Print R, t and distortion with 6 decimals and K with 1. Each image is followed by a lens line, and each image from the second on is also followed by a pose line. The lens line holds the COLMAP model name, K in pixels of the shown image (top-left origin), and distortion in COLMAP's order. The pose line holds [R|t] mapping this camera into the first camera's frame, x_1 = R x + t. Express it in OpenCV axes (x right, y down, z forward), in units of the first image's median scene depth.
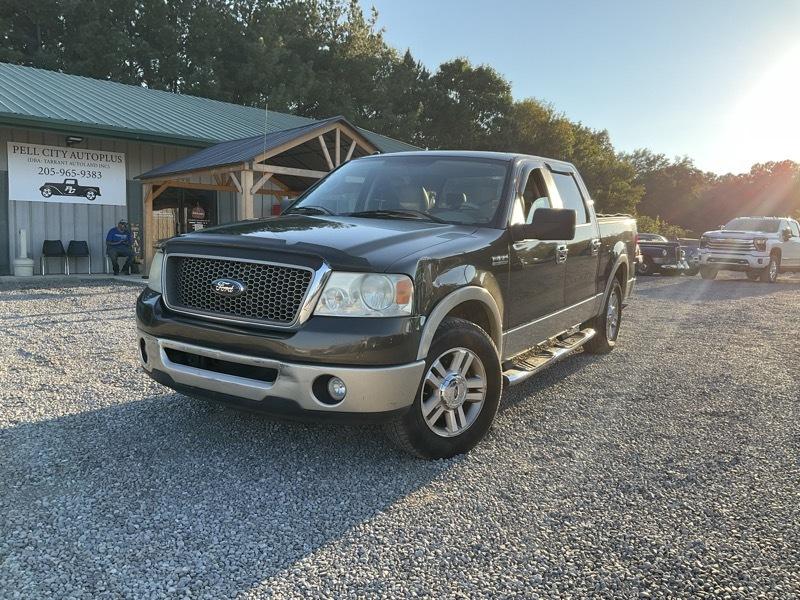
lens RADIAL K [[675.7, 0, 403.1], [0, 675.7, 289.5], [0, 0, 1]] dist [0.003926, -0.021231]
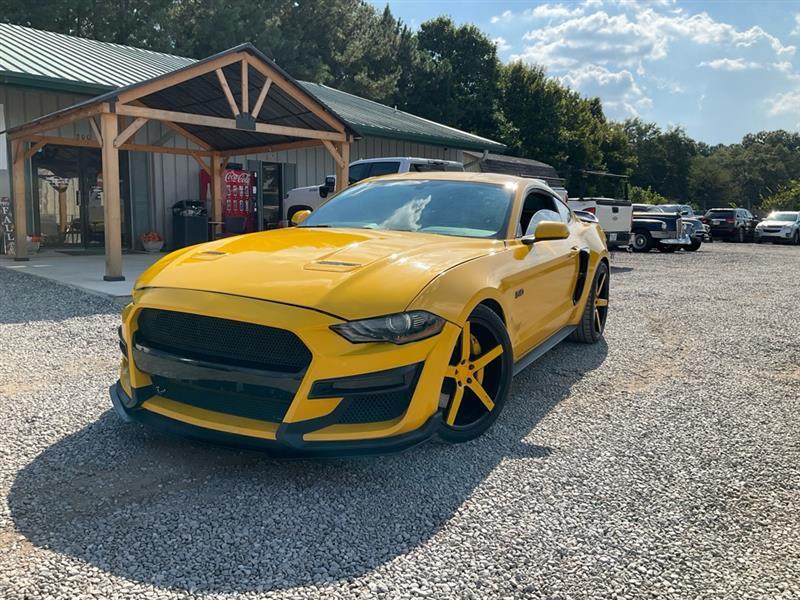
lens RADIAL K [[661.9, 0, 399.6], [0, 661.9, 296.6], [0, 0, 1]] dist [0.039527, -0.095344]
pose [[0.999963, -0.002454, 0.008293, 0.055041], [0.002014, 0.998612, 0.052638, -0.013916], [-0.008411, -0.052619, 0.998579, 0.209687]]
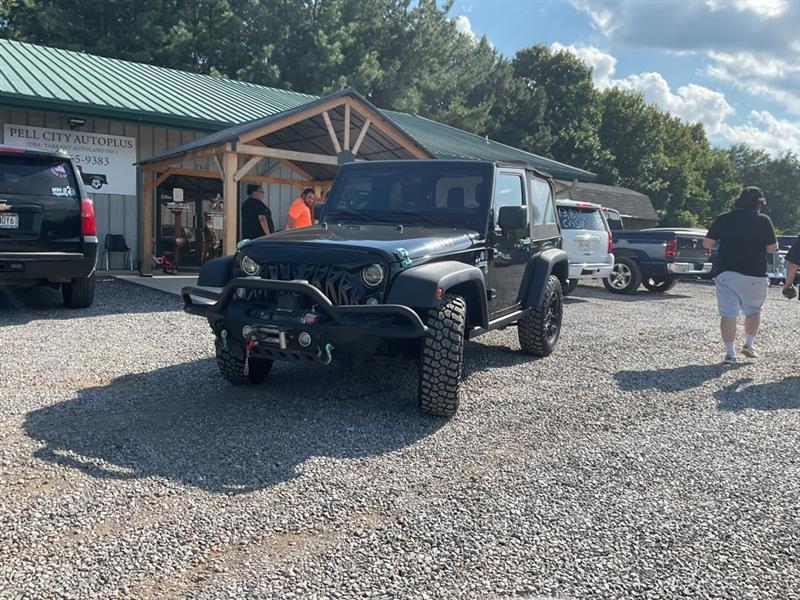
lens RADIAL K [[665.9, 0, 397.1], [0, 665.9, 297.1], [0, 0, 1]] dist [0.039075, -0.104480]
pose [[0.991316, 0.029782, -0.128085, 0.062585], [-0.027382, 0.999416, 0.020464, -0.015655], [0.128620, -0.016779, 0.991552, 0.155697]]
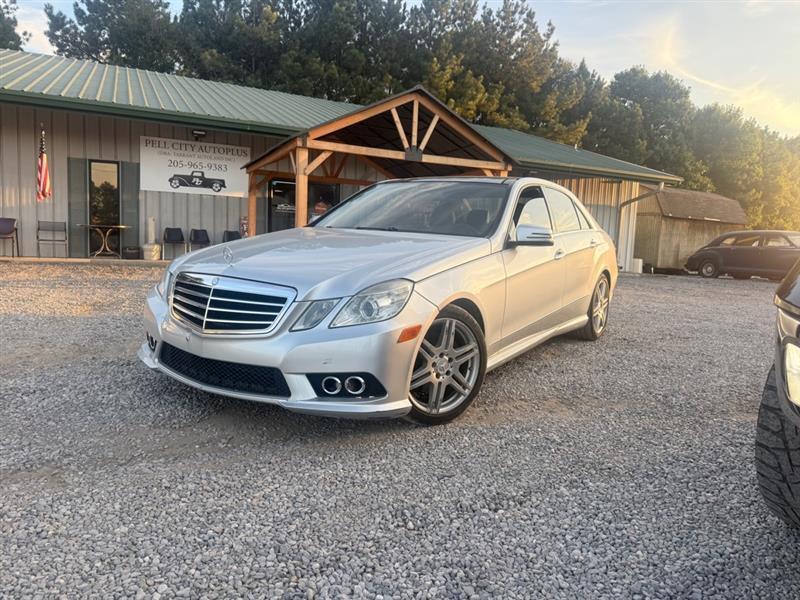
lens RADIAL K [[560.0, 0, 401.9], [0, 560.0, 303.7], [0, 0, 1]] dist [0.006181, -0.007954]
pose [[0.949334, 0.056901, -0.309076, 0.101245], [-0.046729, 0.998098, 0.040222, -0.005103], [0.310776, -0.023741, 0.950187, 0.250234]]
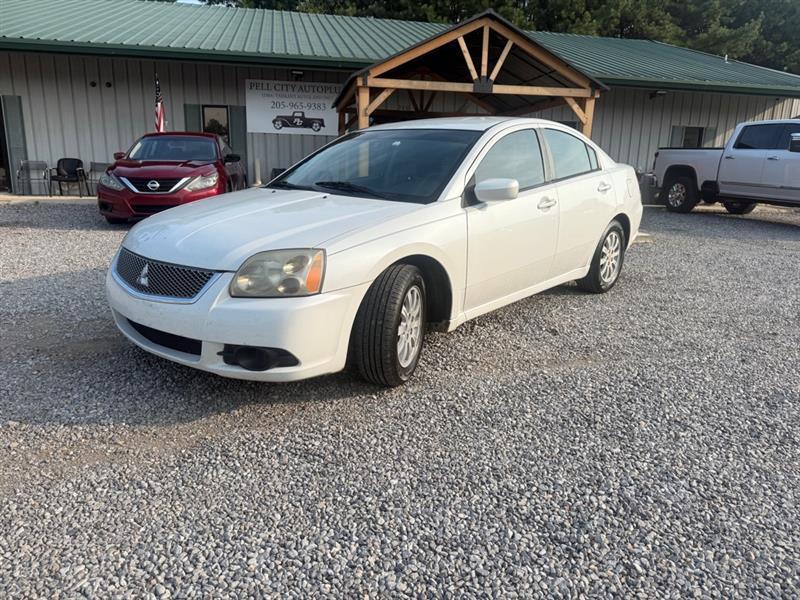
lens RADIAL K [[560.0, 0, 401.9], [0, 560.0, 303.7], [0, 0, 1]] dist [0.006181, -0.007954]
pose [[0.839609, 0.129206, -0.527600, 0.175901], [-0.042525, 0.983952, 0.173290, -0.019729], [0.541523, -0.123060, 0.831630, 0.286906]]
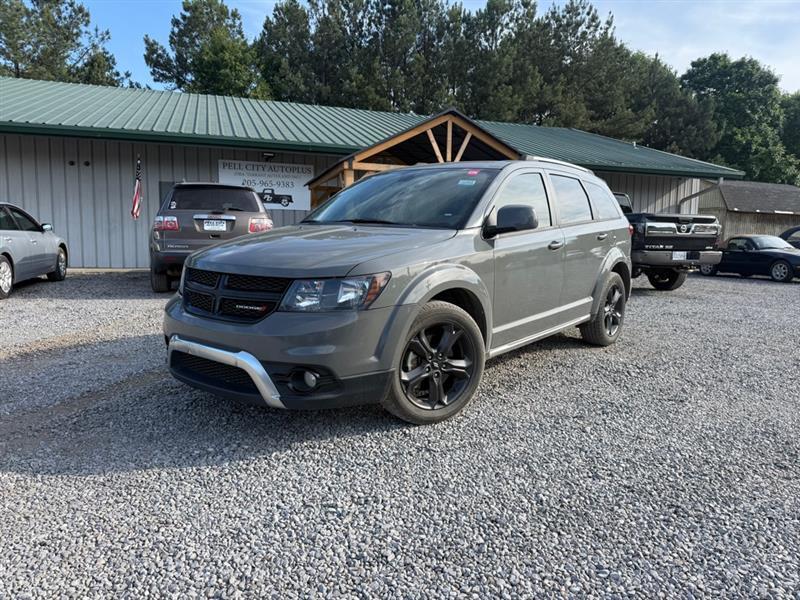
lens RADIAL K [[559.5, 0, 399.4], [0, 559.5, 307.7], [0, 0, 1]] dist [0.069846, -0.108171]
pose [[0.897546, 0.046146, -0.438500, 0.168268], [-0.027128, 0.998404, 0.049540, -0.007626], [0.440086, -0.032569, 0.897365, 0.193138]]
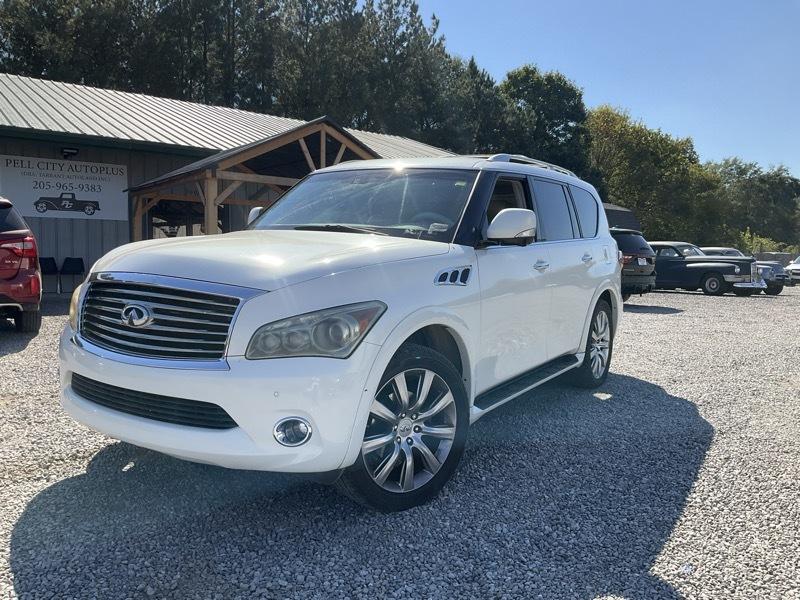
lens RADIAL K [[665.9, 0, 397.1], [0, 665.9, 297.1], [0, 0, 1]] dist [0.039075, -0.104480]
pose [[0.991173, 0.006287, -0.132423, 0.094406], [-0.007529, 0.999932, -0.008876, -0.011812], [0.132358, 0.009795, 0.991154, 0.128020]]
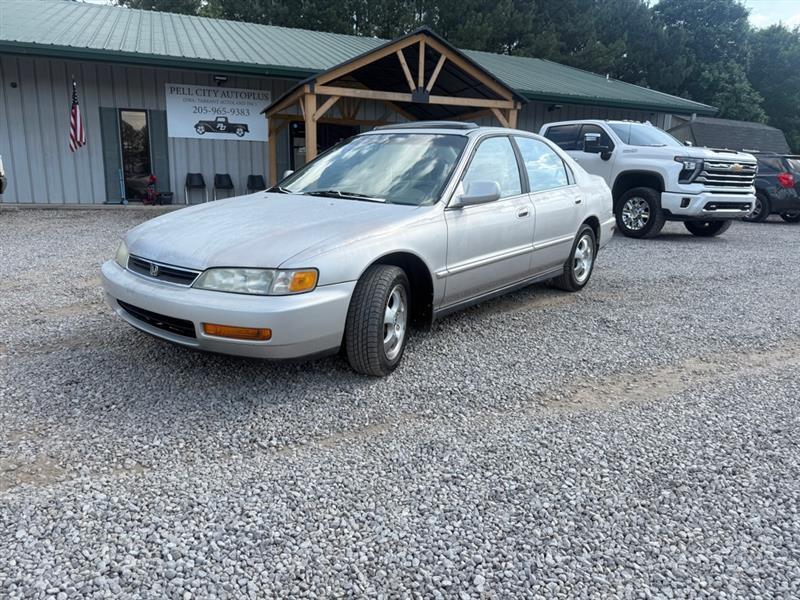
lens RADIAL K [[562.0, 0, 399.4], [0, 562.0, 303.8], [0, 0, 1]] dist [-0.002341, -0.004399]
pose [[0.924018, 0.086407, -0.372459, 0.144992], [-0.031612, 0.988059, 0.150797, -0.009132], [0.381041, -0.127565, 0.915715, 0.229568]]
